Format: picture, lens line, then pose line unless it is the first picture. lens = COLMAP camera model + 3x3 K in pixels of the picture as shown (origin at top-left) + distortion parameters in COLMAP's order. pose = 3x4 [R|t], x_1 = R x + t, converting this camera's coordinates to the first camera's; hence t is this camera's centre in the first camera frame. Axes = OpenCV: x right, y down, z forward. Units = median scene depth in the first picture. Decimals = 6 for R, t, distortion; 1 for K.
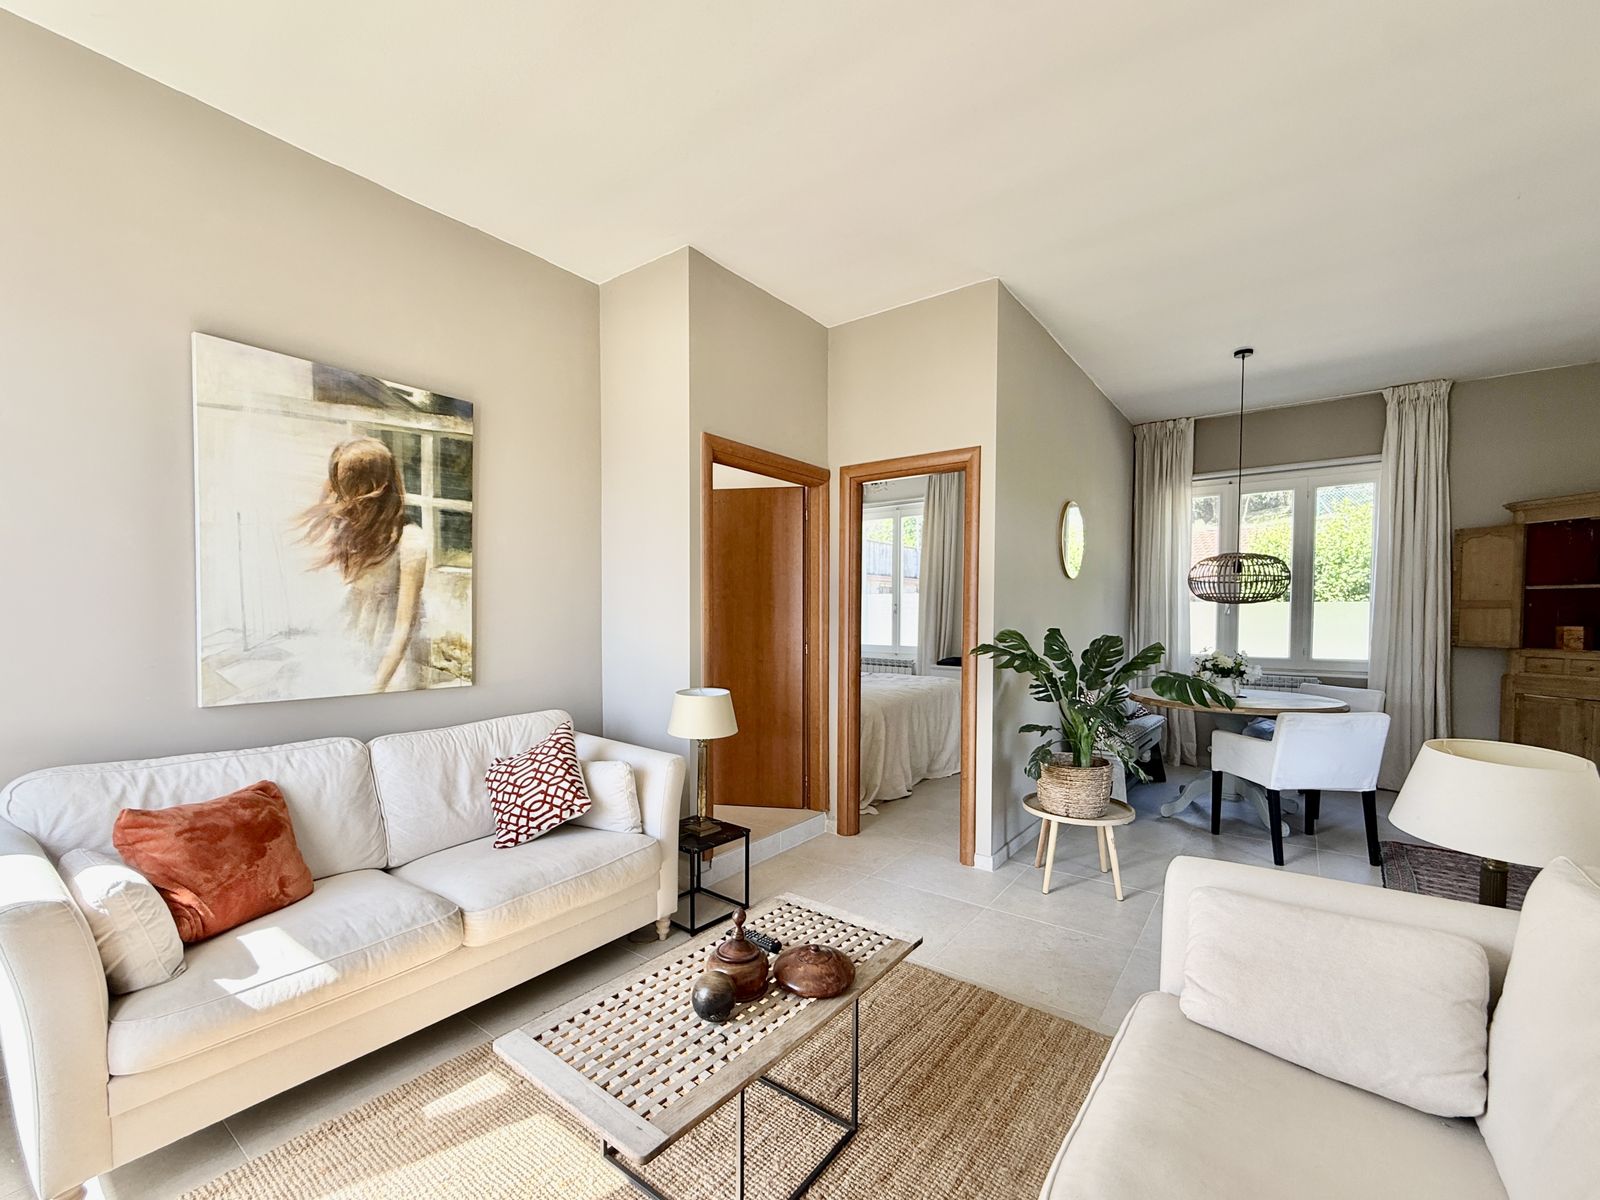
lens RADIAL K [[694.2, 0, 791.4], [0, 694.2, 636.4], [0, 0, 1]] dist [0.001014, 0.000272]
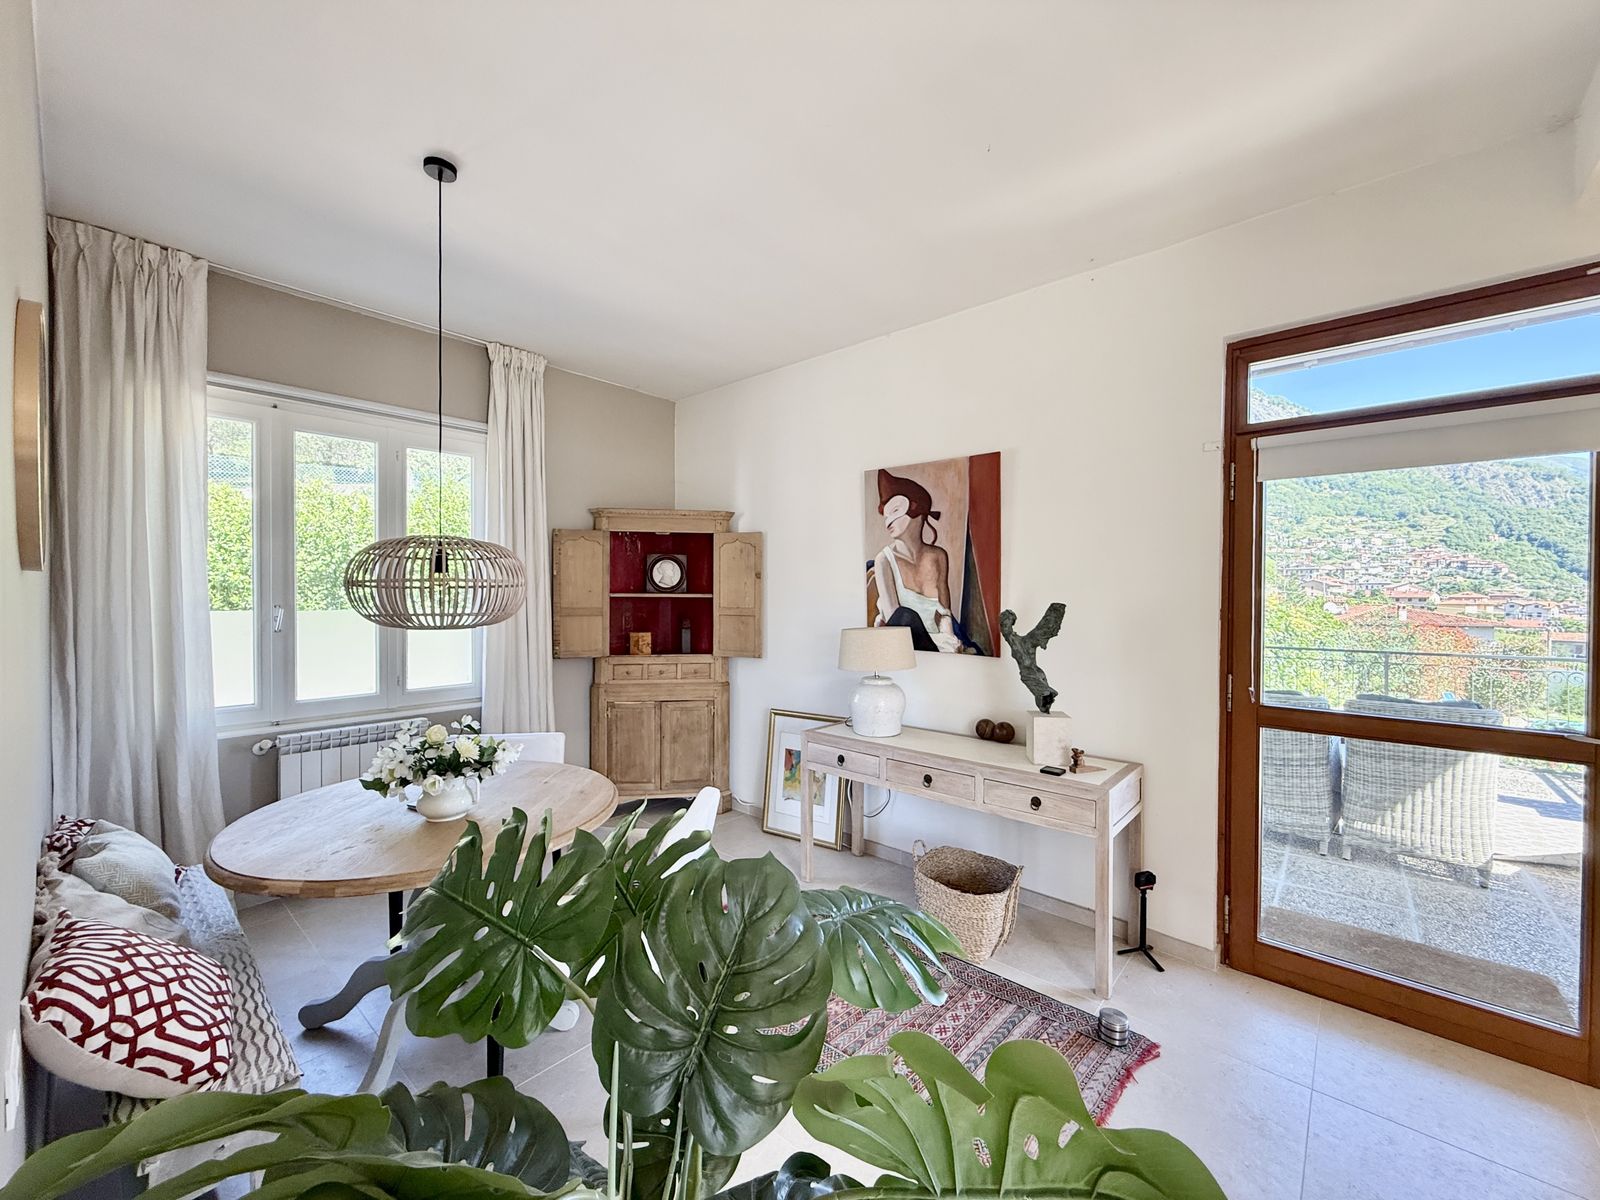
lens RADIAL K [[641.1, 0, 800.0], [0, 641.1, 600.0], [0, 0, 1]] dist [-0.000213, -0.000064]
pose [[0.078131, -0.012587, 0.996864, 0.158464], [0.029609, 0.999508, 0.010300, -0.063316], [-0.996503, 0.028712, 0.078466, 0.645547]]
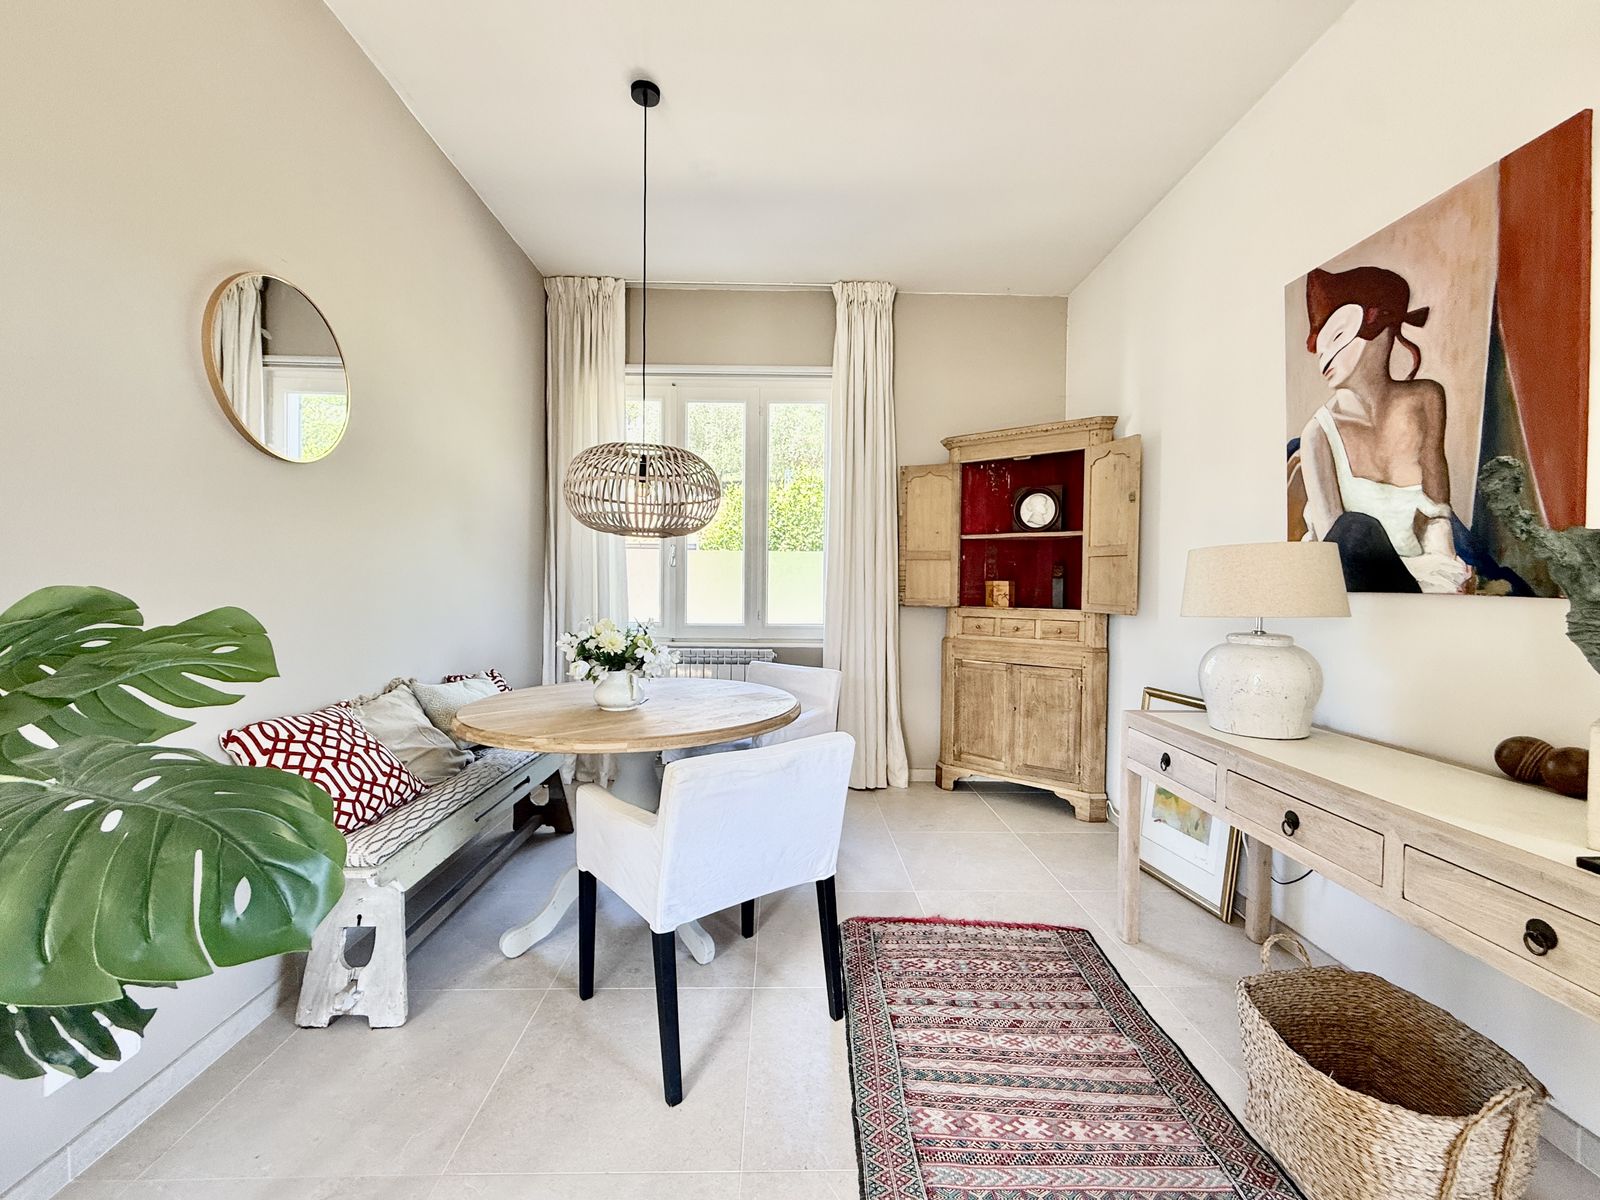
lens RADIAL K [[649.5, 0, 805.4], [0, 649.5, 600.9], [0, 0, 1]] dist [-0.000582, 0.000088]
pose [[0.787553, -0.011073, 0.616147, 0.395161], [0.013946, 0.999903, 0.000144, 0.007088], [-0.616089, 0.008480, 0.787631, 0.473591]]
